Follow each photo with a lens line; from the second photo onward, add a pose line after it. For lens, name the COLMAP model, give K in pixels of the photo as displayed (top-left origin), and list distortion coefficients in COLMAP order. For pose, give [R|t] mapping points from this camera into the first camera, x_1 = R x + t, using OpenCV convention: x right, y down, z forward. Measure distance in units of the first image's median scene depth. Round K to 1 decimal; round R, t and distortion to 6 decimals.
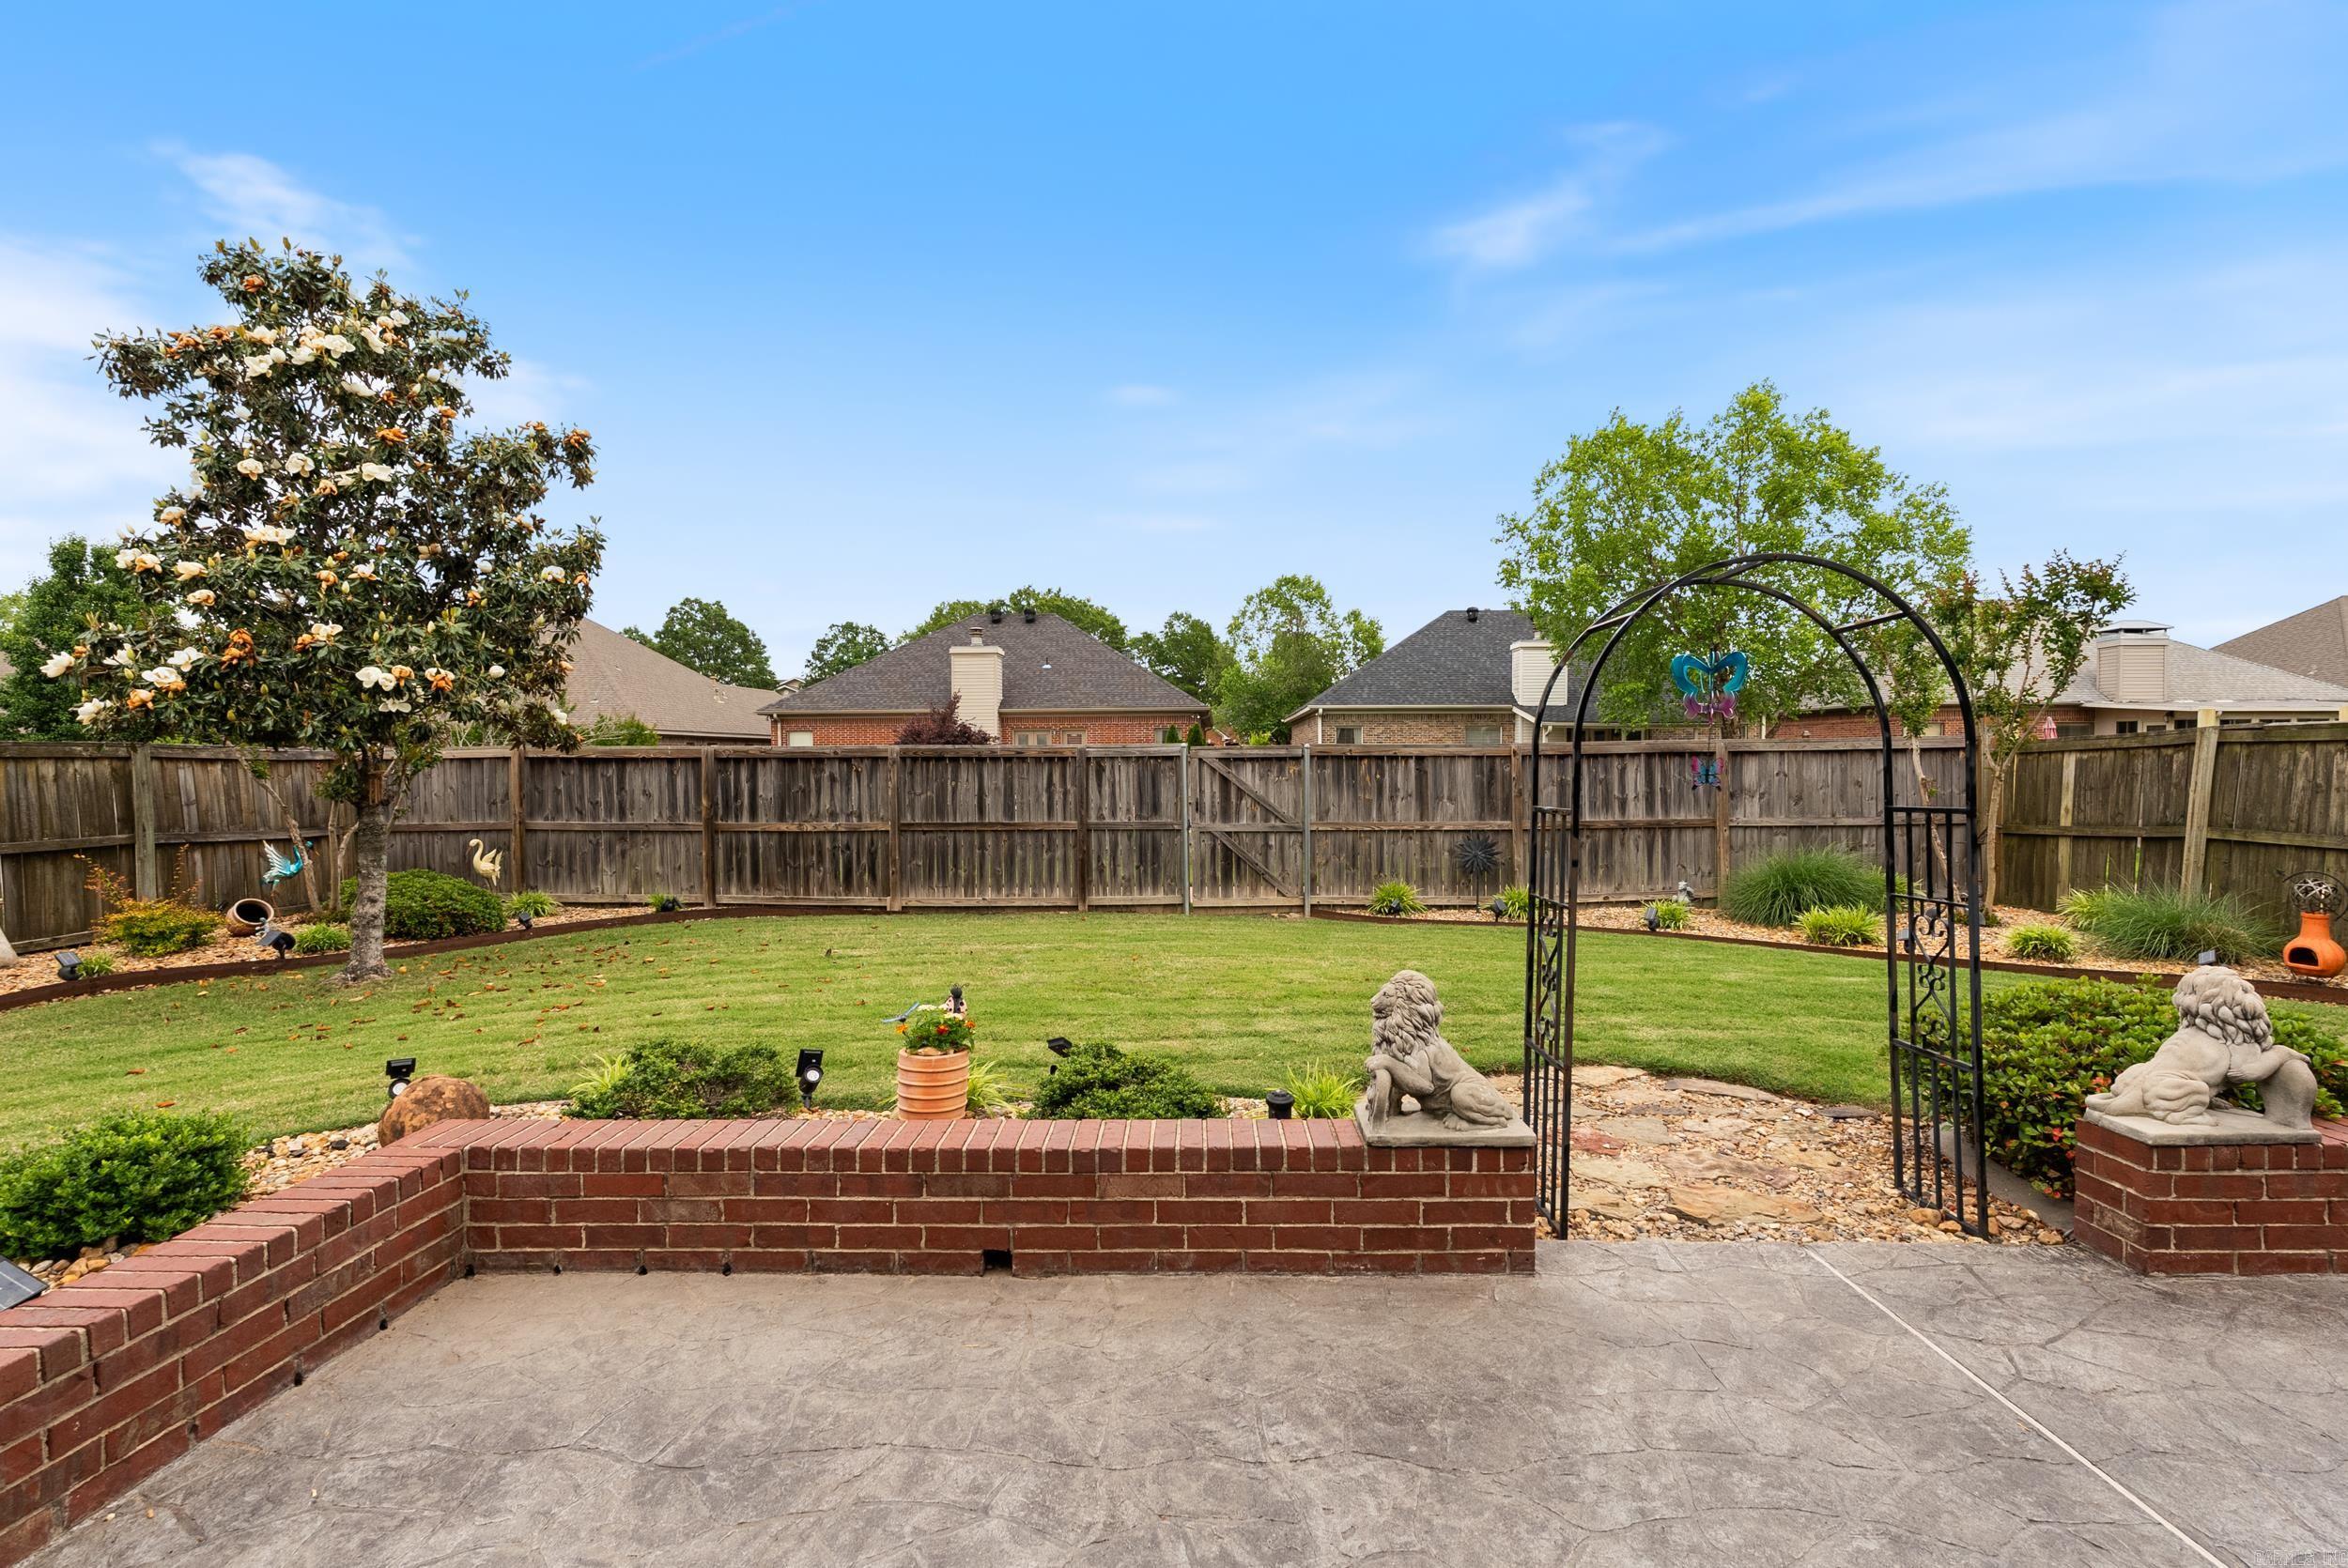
lens RADIAL K [[1032.5, 0, 1175.7], [0, 1032.5, 782.8], [0, 0, 1]] dist [-0.009260, 0.000155]
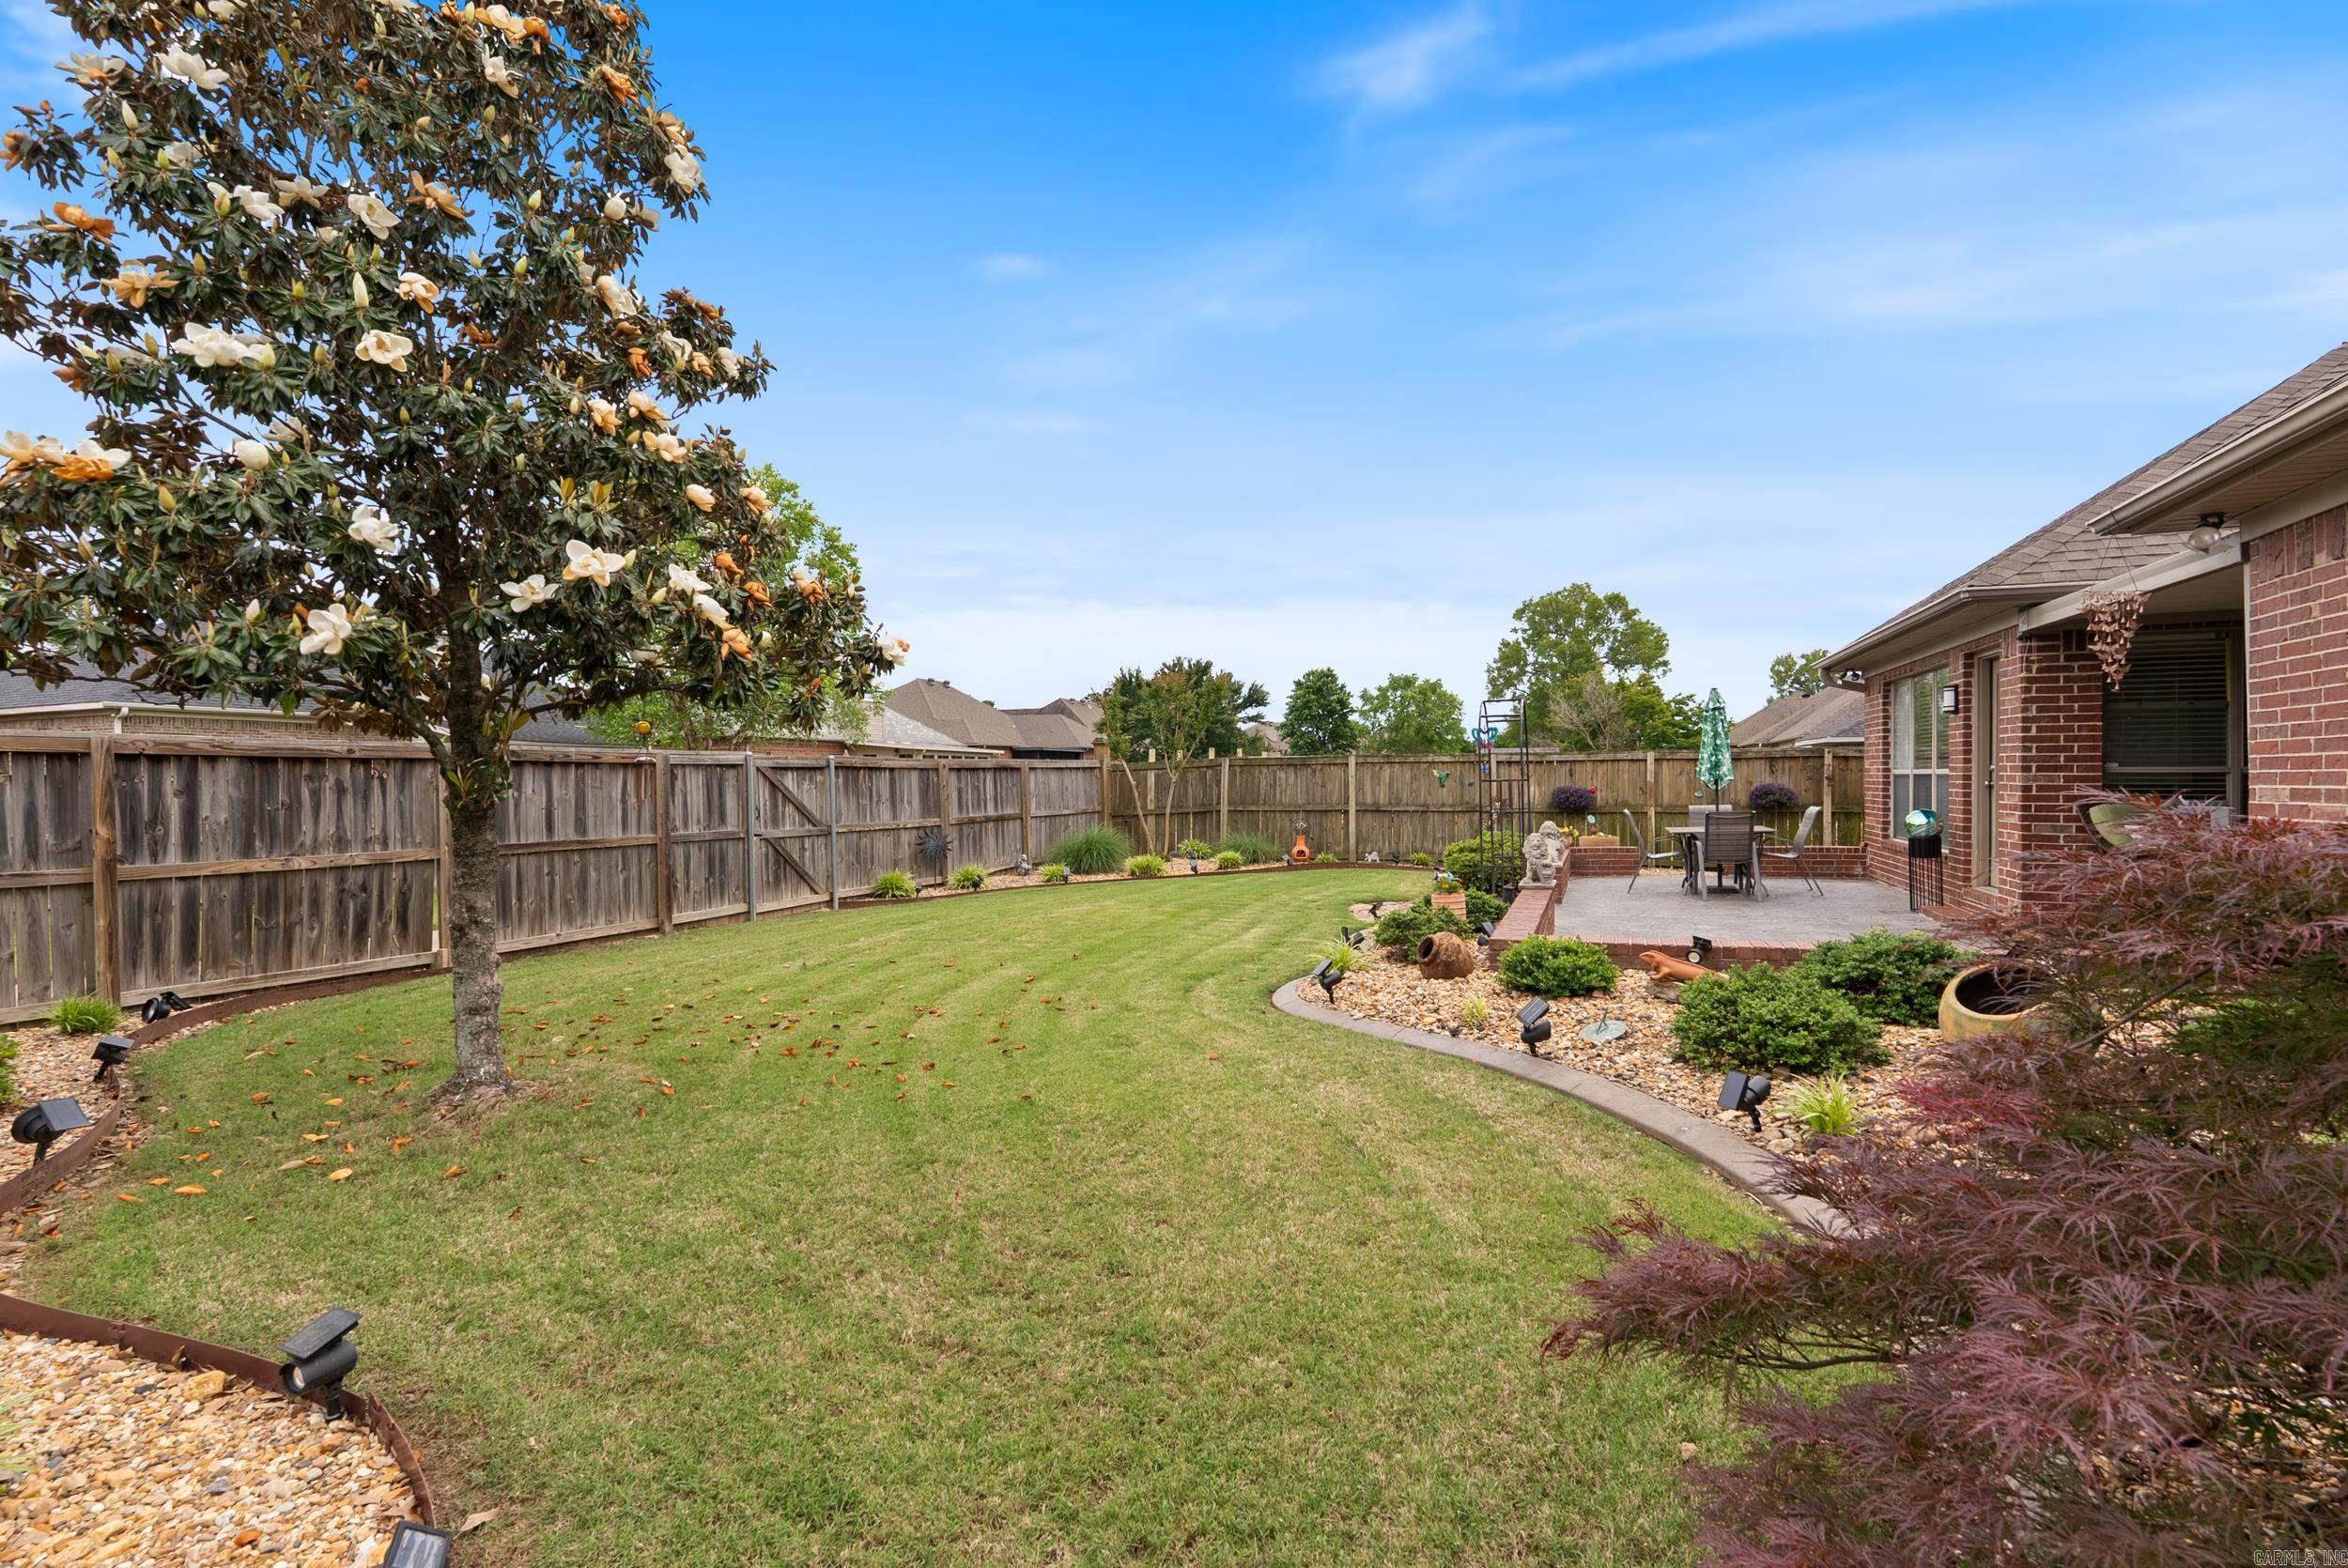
lens RADIAL K [[1032.5, 0, 1175.7], [0, 1032.5, 782.8], [0, 0, 1]] dist [-0.009260, 0.000155]
pose [[0.351920, 0.000530, 0.936030, -0.778702], [0.023335, 0.999684, -0.009340, 0.011165], [-0.935739, 0.025129, 0.351796, 0.253827]]
